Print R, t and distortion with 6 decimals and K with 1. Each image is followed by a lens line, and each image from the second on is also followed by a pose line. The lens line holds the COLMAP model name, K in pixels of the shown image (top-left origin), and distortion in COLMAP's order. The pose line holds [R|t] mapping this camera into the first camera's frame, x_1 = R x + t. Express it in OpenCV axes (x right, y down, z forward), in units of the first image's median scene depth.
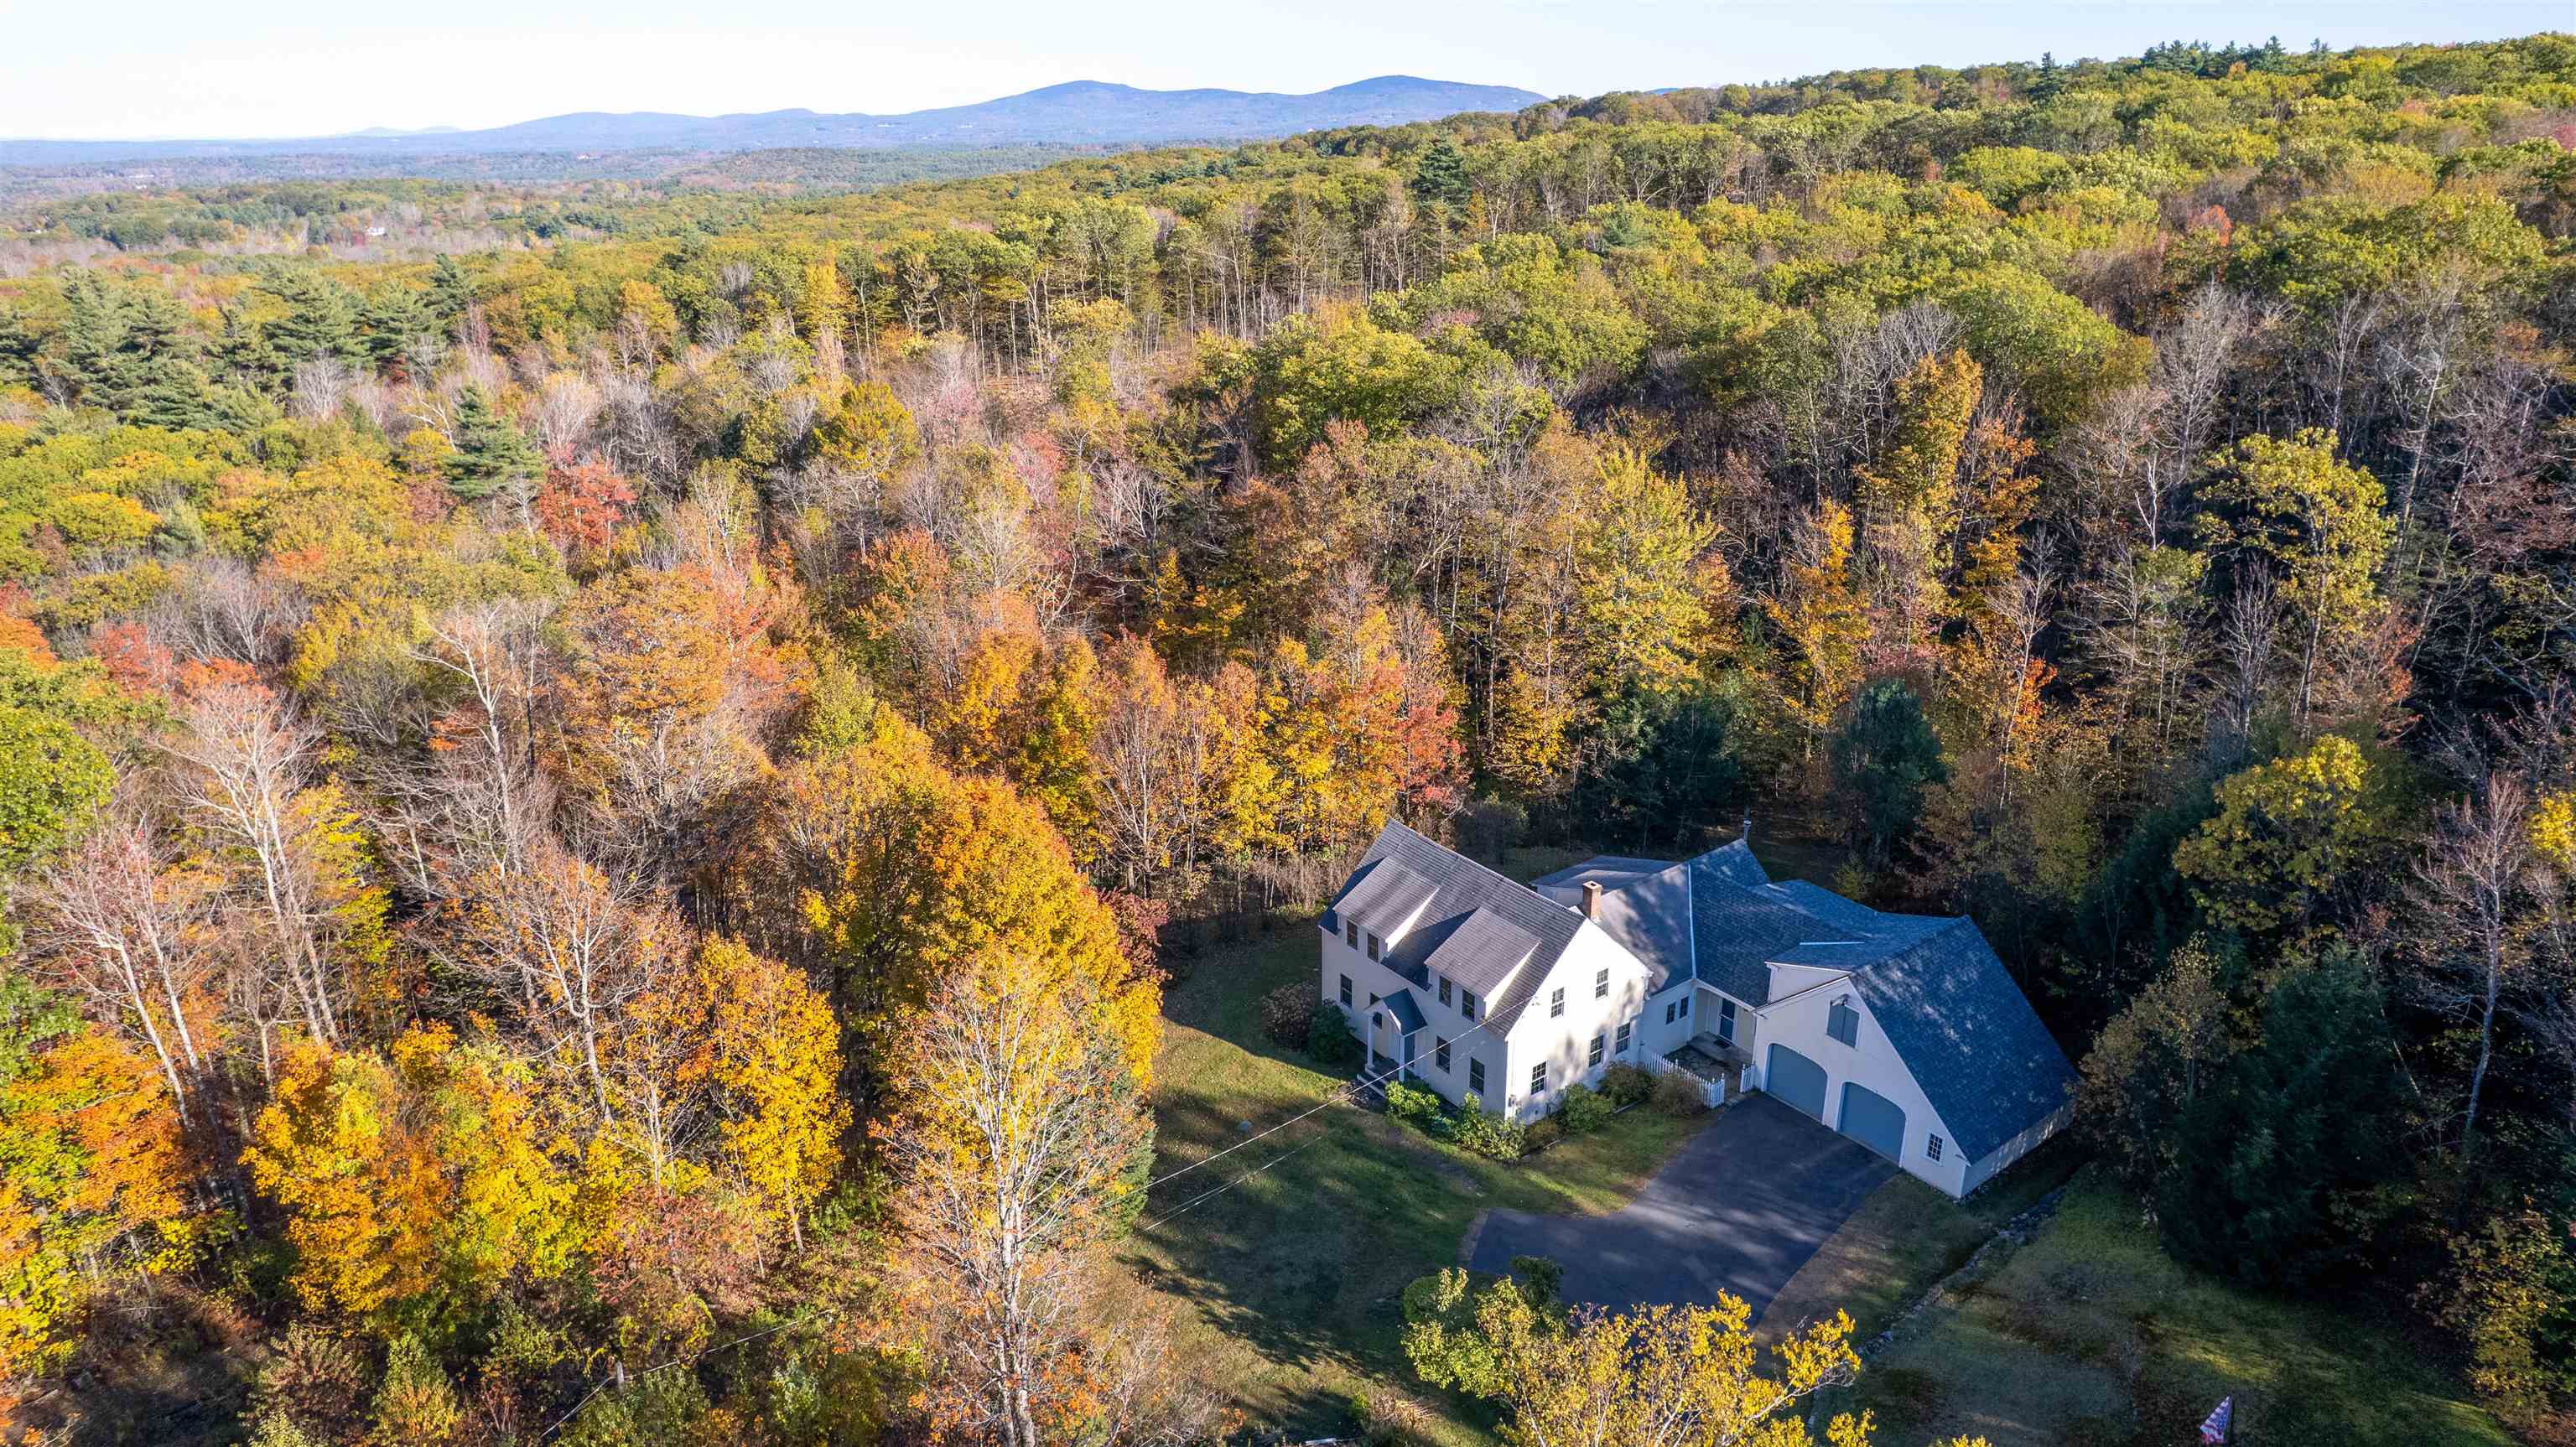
lens RADIAL K [[1620.1, 0, 1288.0], [0, 1620.1, 723.5], [0, 0, 1]] dist [-0.054297, -0.001122]
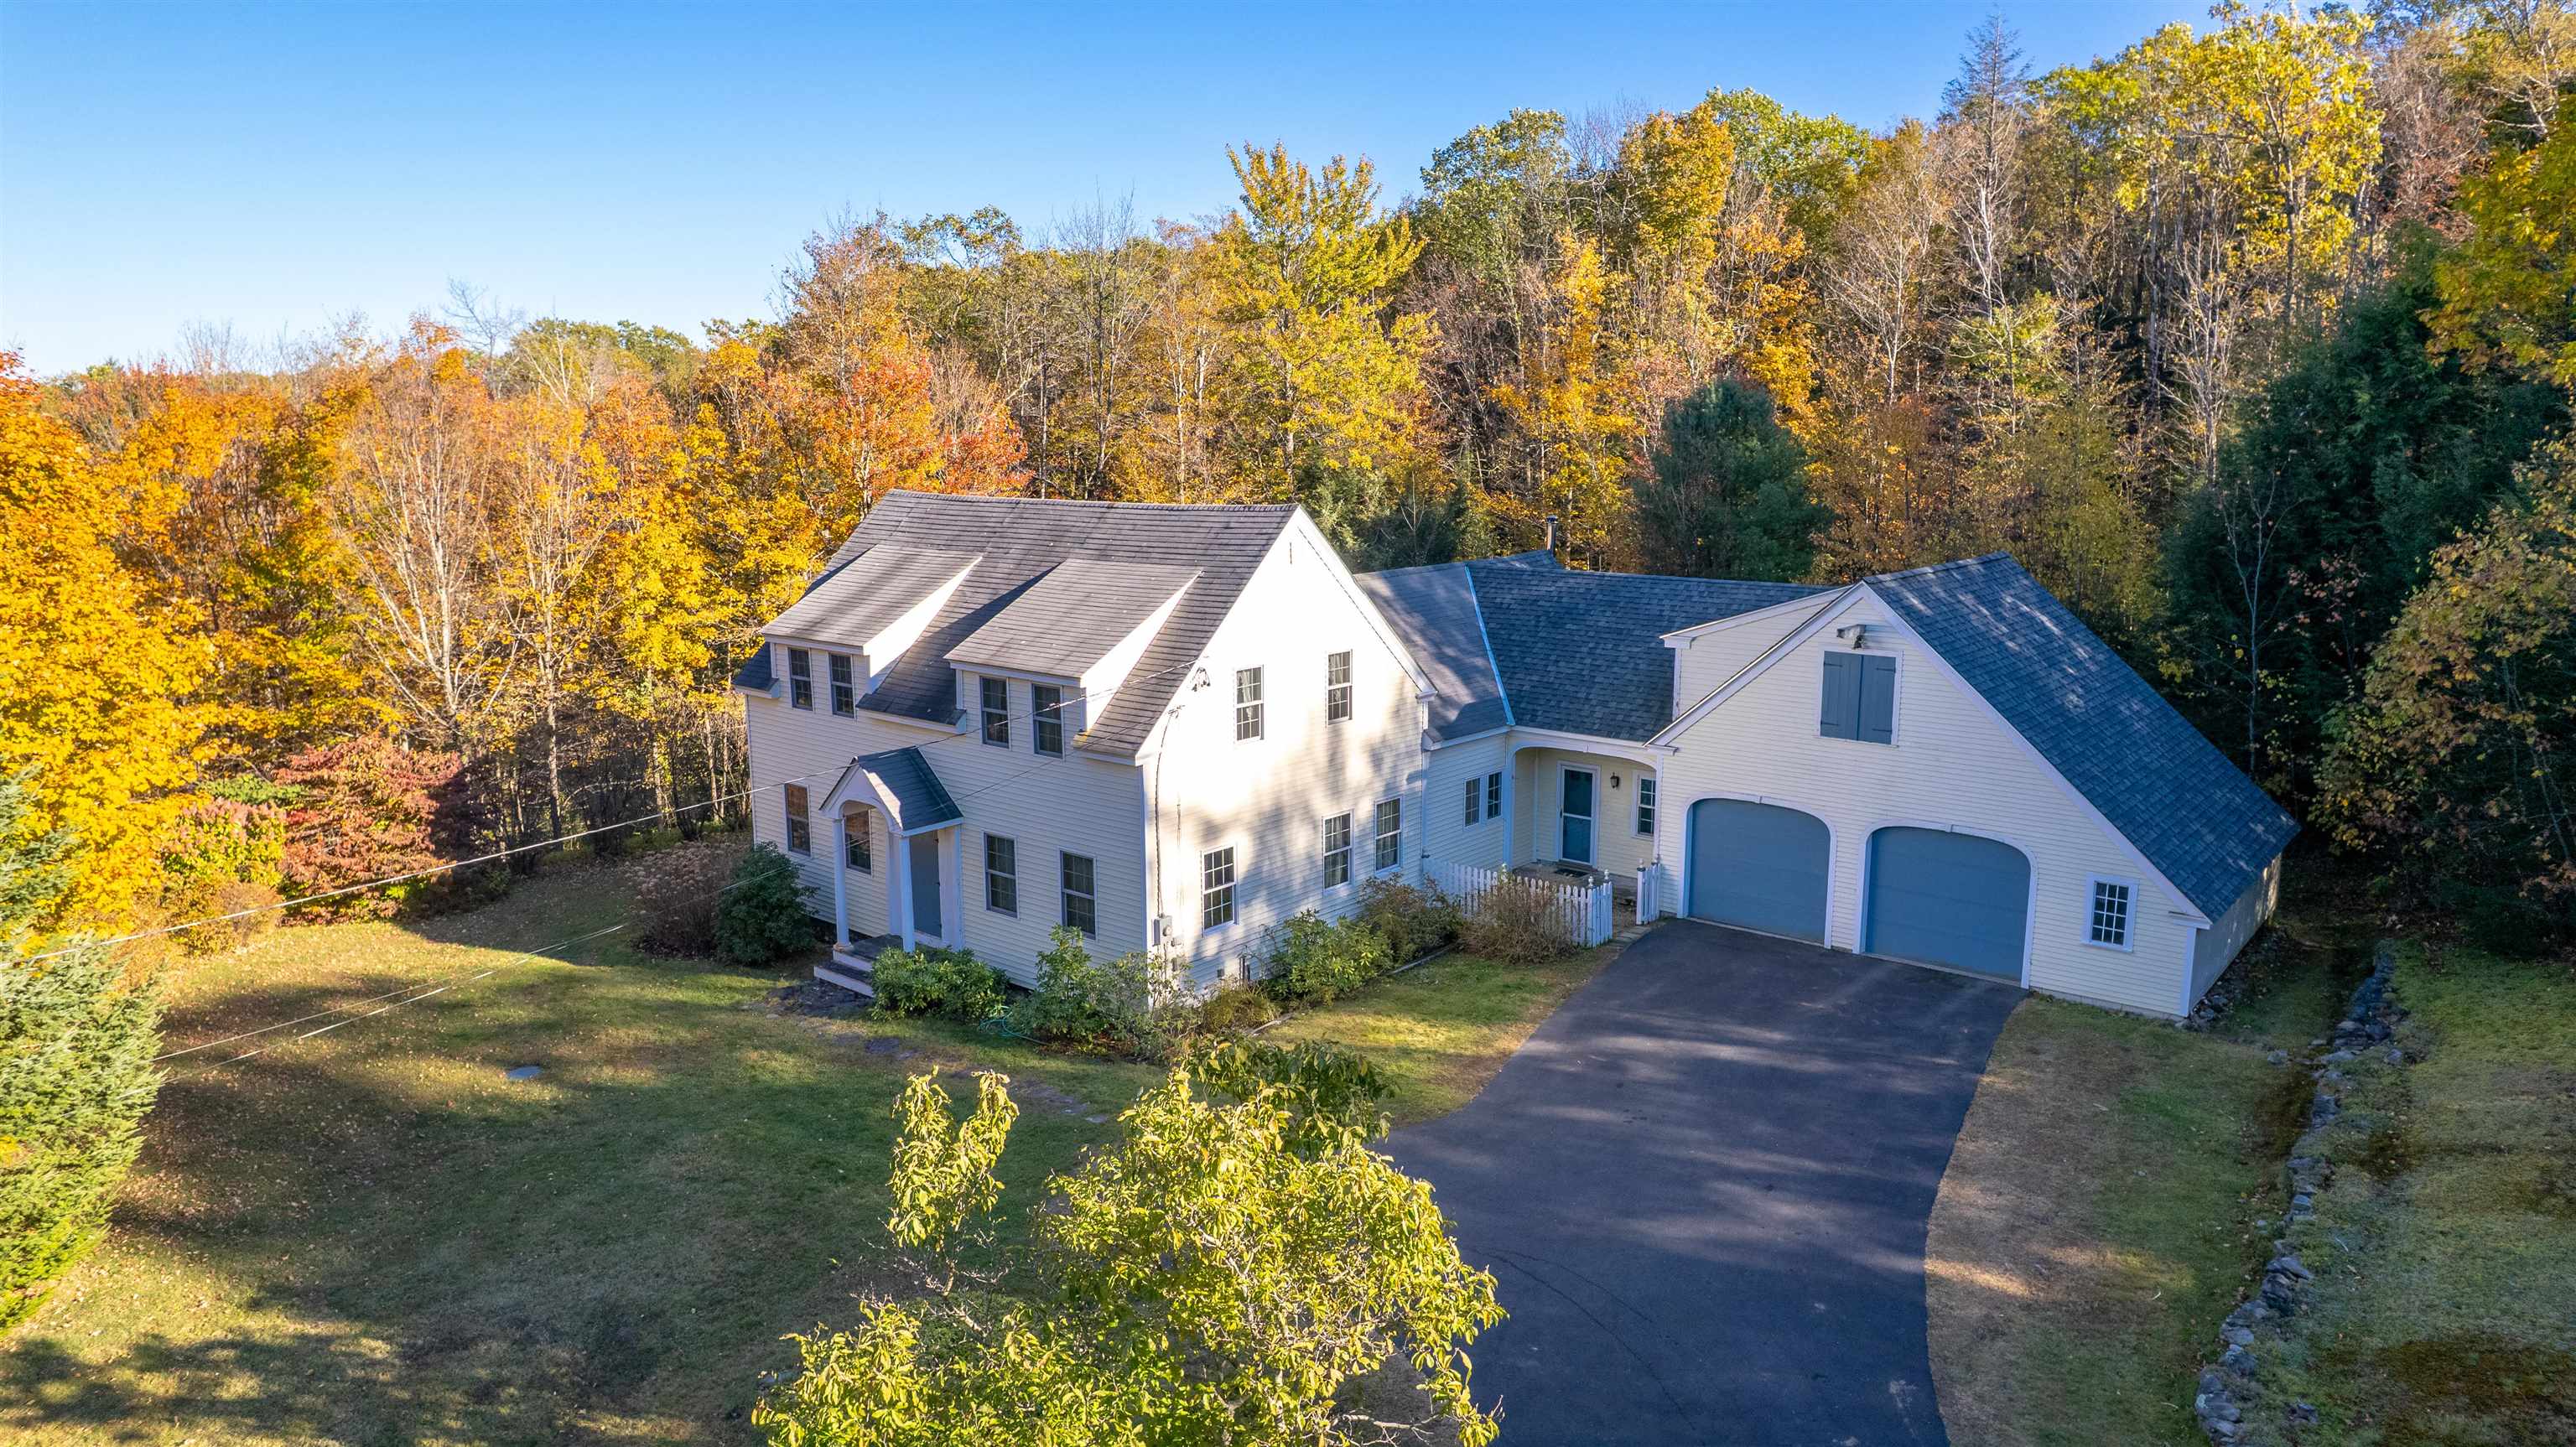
lens RADIAL K [[1620.1, 0, 1288.0], [0, 1620.1, 723.5], [0, 0, 1]] dist [-0.054297, -0.001122]
pose [[0.972058, -0.034244, 0.232232, 0.072645], [0.074688, 0.983009, -0.167673, 0.248092], [-0.222544, 0.180333, 0.958099, 0.563346]]
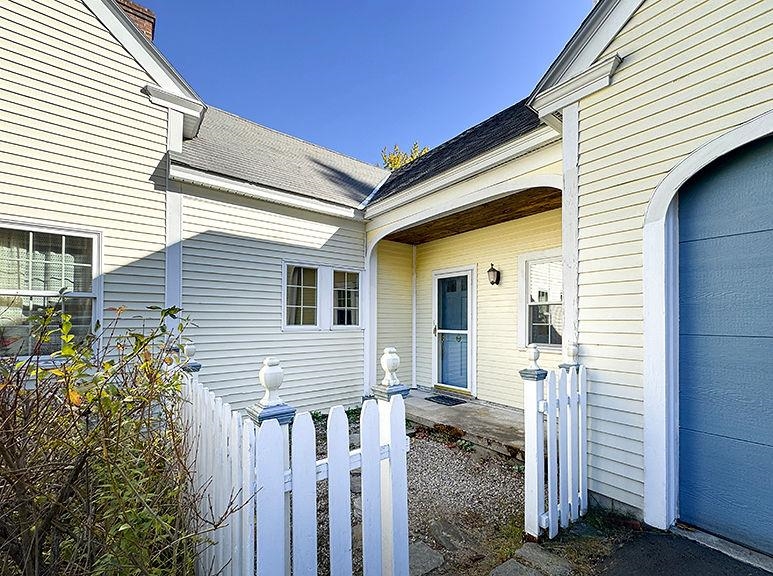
lens RADIAL K [[331.9, 0, 385.1], [0, 331.9, 315.7], [0, 0, 1]] dist [-0.000193, -0.000007]
pose [[0.999663, 0.015458, 0.020855, 0.270442], [-0.007167, 0.936506, -0.350579, 0.223935], [-0.024950, 0.350311, 0.936301, 0.977564]]
